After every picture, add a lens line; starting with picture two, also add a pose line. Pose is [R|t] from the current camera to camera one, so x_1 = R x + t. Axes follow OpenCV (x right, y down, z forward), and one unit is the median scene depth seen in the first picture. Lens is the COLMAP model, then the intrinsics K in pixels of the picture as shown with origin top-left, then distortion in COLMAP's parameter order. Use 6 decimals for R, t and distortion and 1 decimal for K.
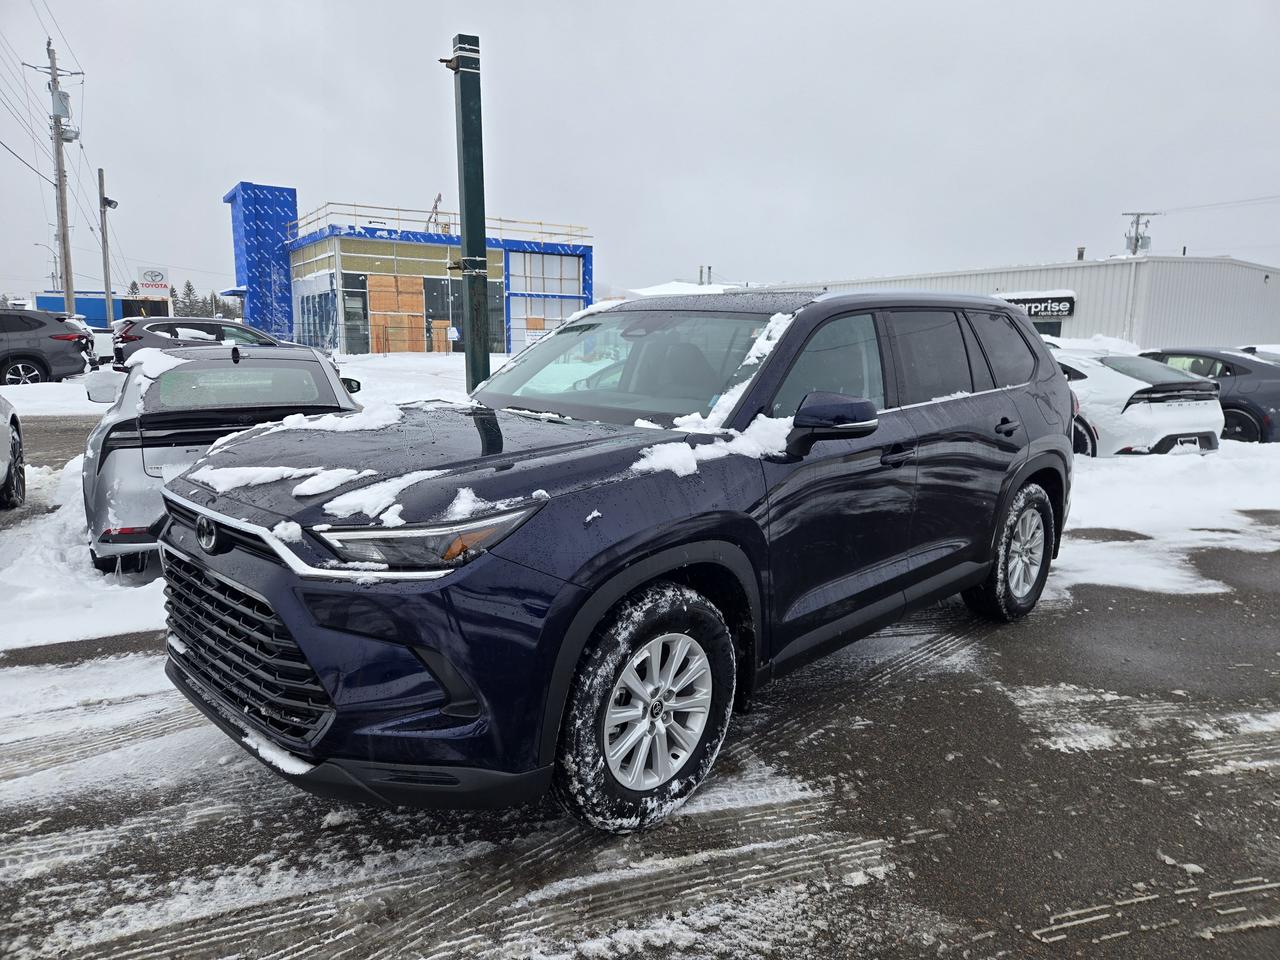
lens RADIAL K [[862.7, 0, 642.0], [0, 862.7, 462.8], [0, 0, 1]] dist [0.080054, -0.064475]
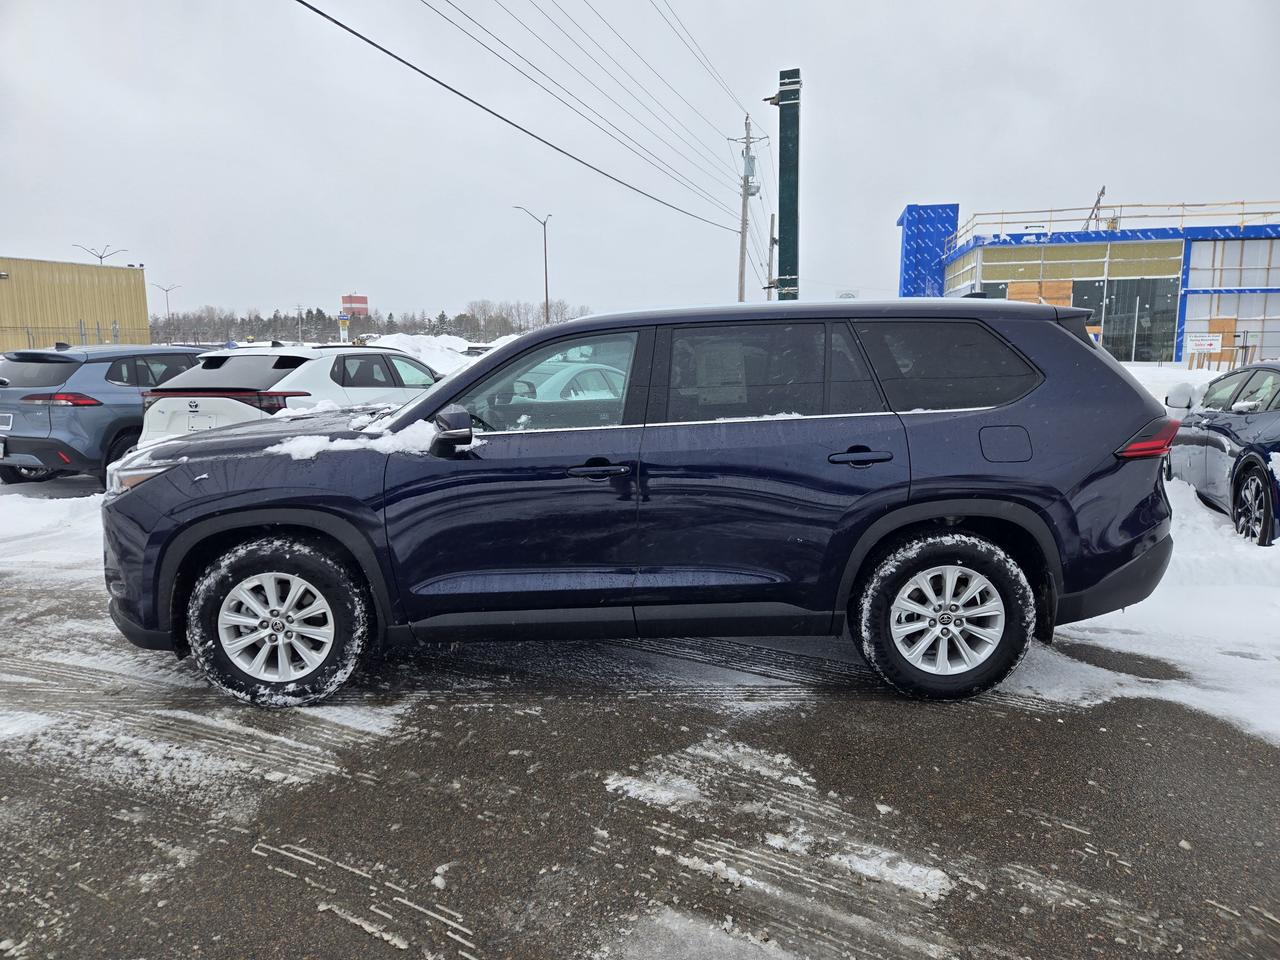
lens RADIAL K [[862.7, 0, 642.0], [0, 862.7, 462.8], [0, 0, 1]] dist [0.080054, -0.064475]
pose [[0.703087, 0.080746, -0.706504, 0.836339], [-0.088570, 0.995739, 0.025661, -0.037733], [0.705566, 0.044533, 0.707243, 0.247746]]
